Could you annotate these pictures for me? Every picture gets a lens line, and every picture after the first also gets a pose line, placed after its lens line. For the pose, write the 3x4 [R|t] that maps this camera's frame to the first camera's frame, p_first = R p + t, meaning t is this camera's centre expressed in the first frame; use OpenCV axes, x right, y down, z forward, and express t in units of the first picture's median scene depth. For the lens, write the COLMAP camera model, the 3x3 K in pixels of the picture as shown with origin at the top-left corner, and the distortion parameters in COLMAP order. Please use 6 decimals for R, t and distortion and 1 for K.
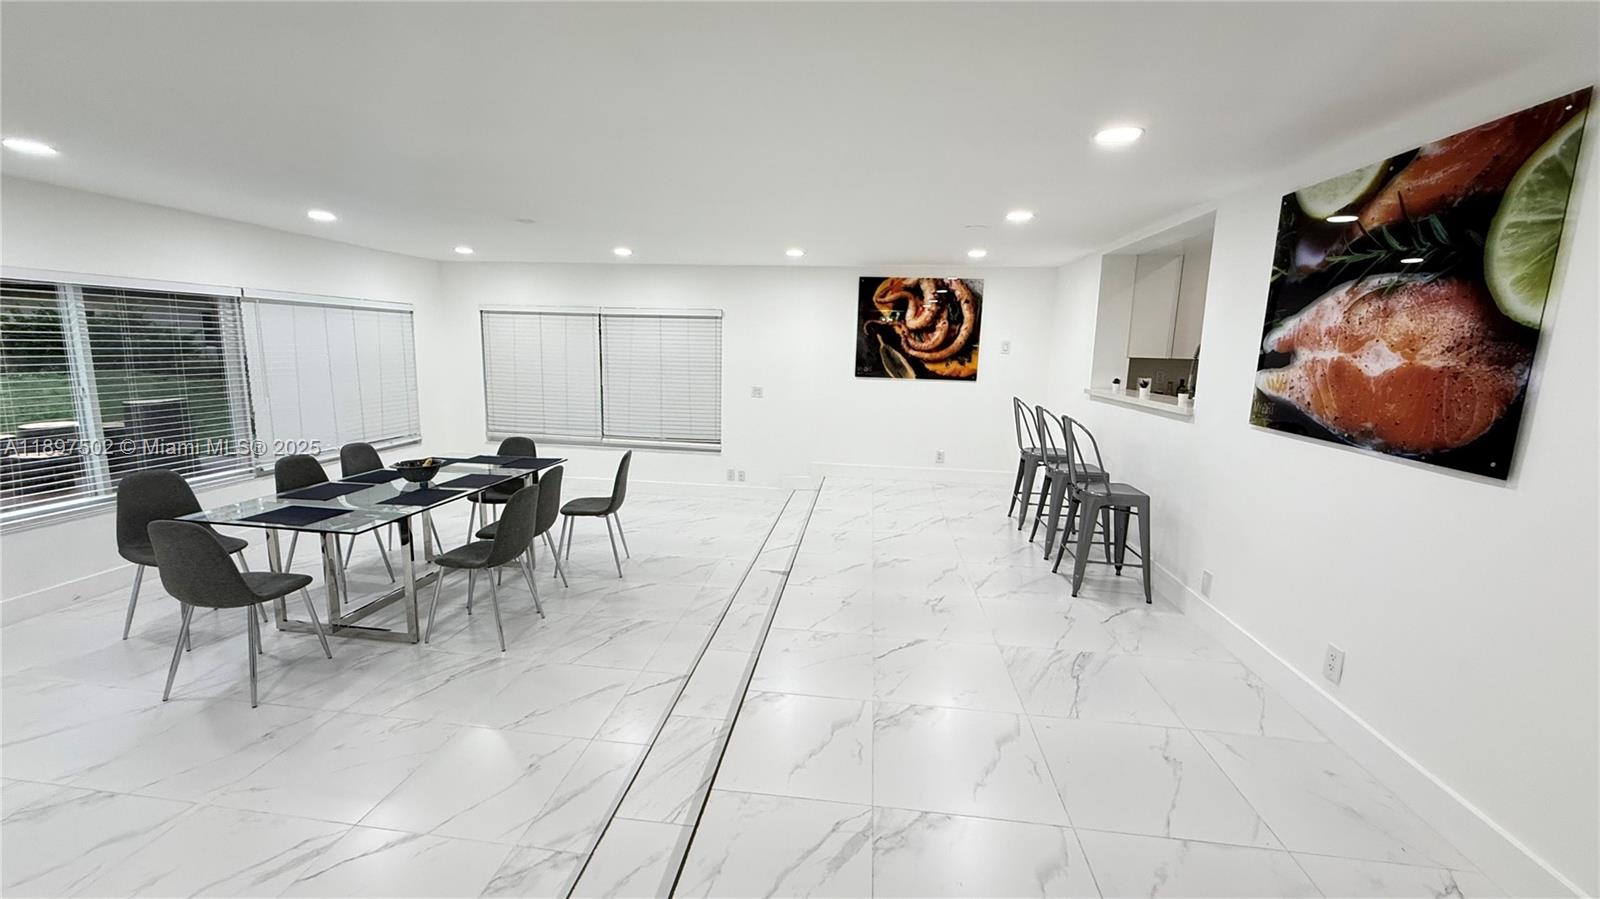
lens RADIAL K [[638.8, 0, 795.9], [0, 638.8, 448.2], [0, 0, 1]] dist [-0.001940, 0.000221]
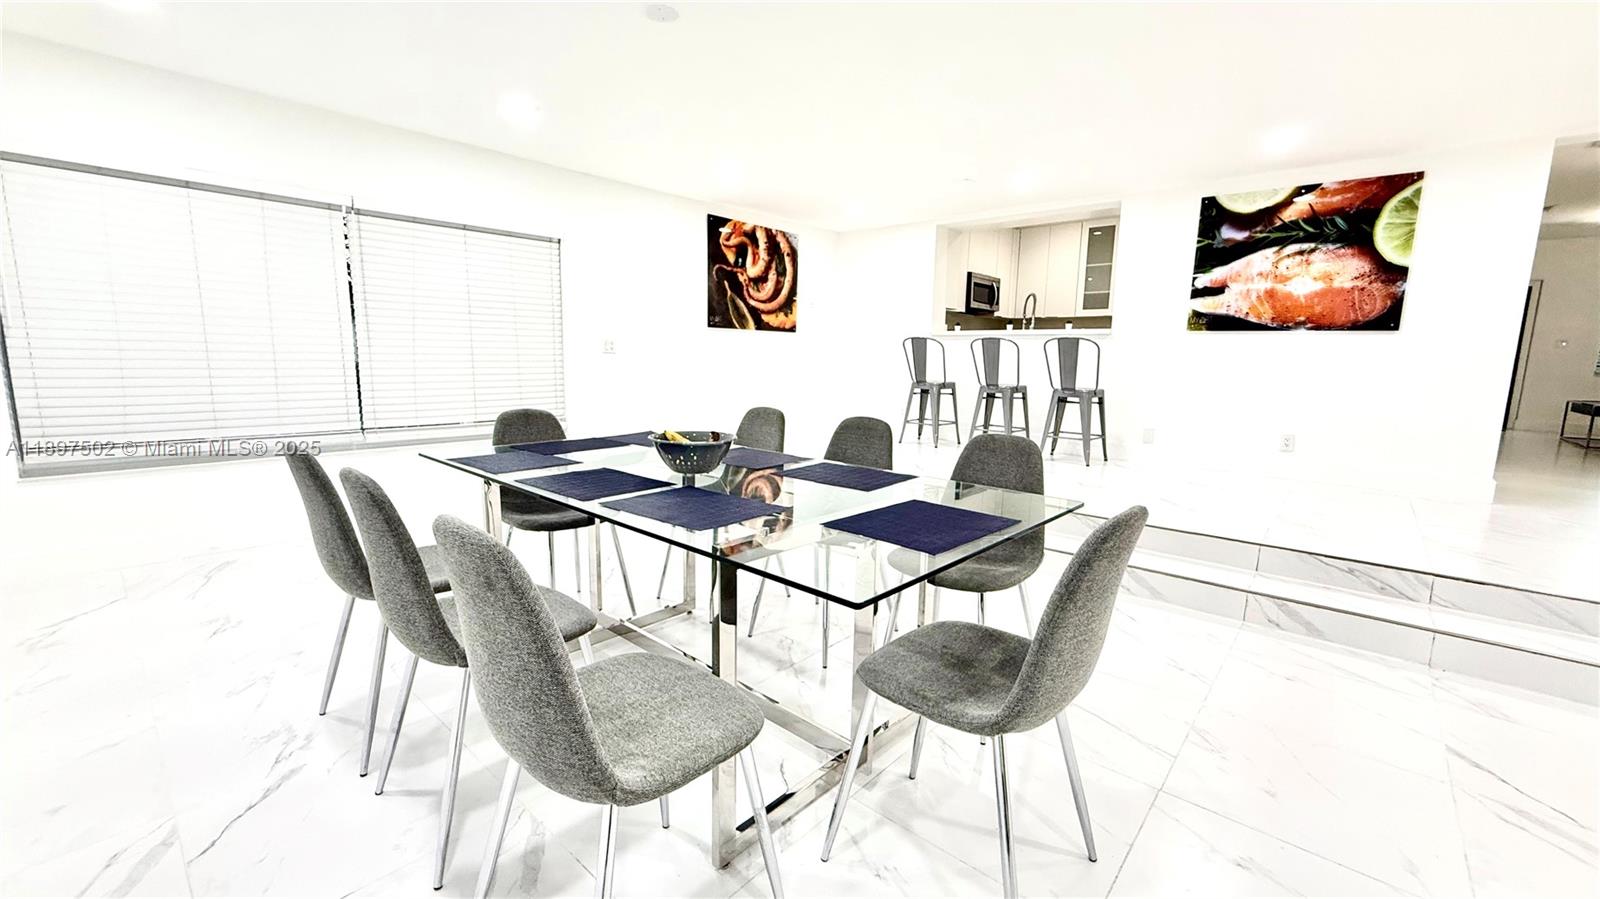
lens RADIAL K [[638.8, 0, 792.3], [0, 638.8, 449.9], [0, 0, 1]] dist [-0.001940, 0.000221]
pose [[0.569104, -0.137662, 0.810660, -0.764848], [0.129004, 0.988625, 0.077318, 0.004666], [-0.812083, 0.060577, 0.580389, 0.518371]]
